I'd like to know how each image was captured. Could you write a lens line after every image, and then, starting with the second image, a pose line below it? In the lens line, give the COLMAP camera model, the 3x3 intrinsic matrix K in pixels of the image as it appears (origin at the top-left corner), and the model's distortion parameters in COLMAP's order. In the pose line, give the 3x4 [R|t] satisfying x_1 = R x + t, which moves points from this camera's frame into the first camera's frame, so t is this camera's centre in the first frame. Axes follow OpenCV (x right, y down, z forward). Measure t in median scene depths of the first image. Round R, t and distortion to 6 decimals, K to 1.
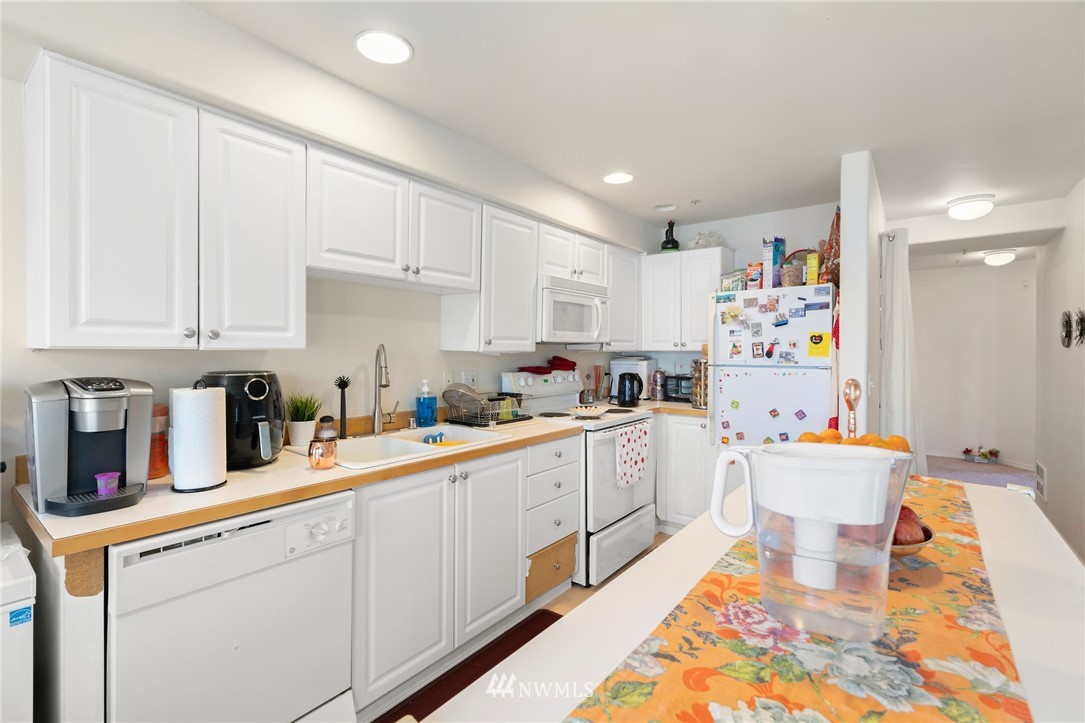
lens RADIAL K [[497.1, 0, 543.3], [0, 497.1, 351.8], [0, 0, 1]] dist [-0.003723, 0.002514]
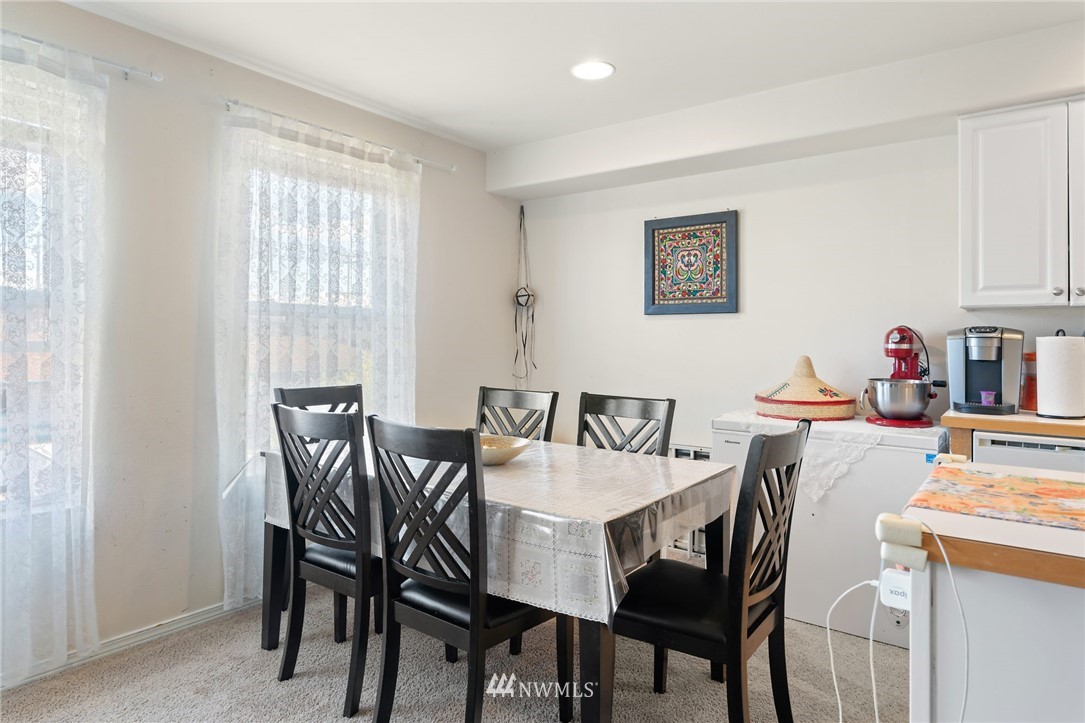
lens RADIAL K [[653.7, 0, 538.8], [0, 653.7, 333.6], [0, 0, 1]] dist [-0.001349, -0.001035]
pose [[0.022576, -0.017208, -0.999597, 0.506803], [-0.013416, 0.999757, -0.017514, 0.065360], [0.999655, 0.013806, 0.022340, -0.178623]]
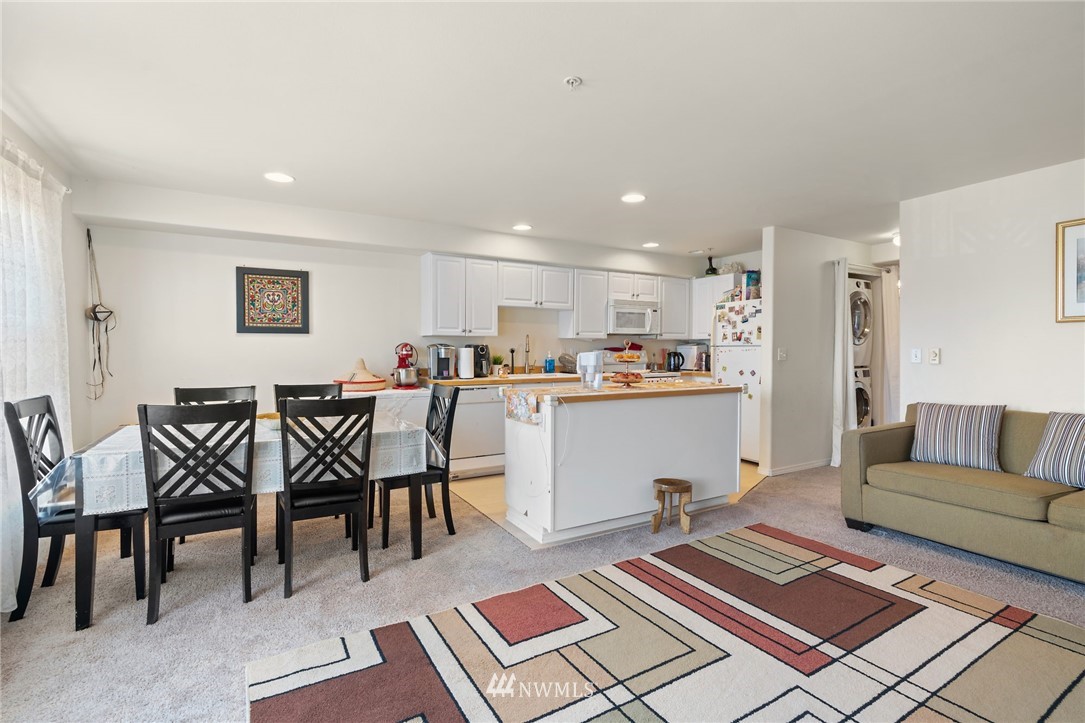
lens RADIAL K [[497.1, 0, 541.6], [0, 497.1, 357.0], [0, 0, 1]] dist [-0.003723, 0.002514]
pose [[0.926571, 0.003412, -0.376105, 0.550143], [0.001348, 0.999922, 0.012392, 0.053772], [0.376118, -0.011989, 0.926494, -1.025215]]
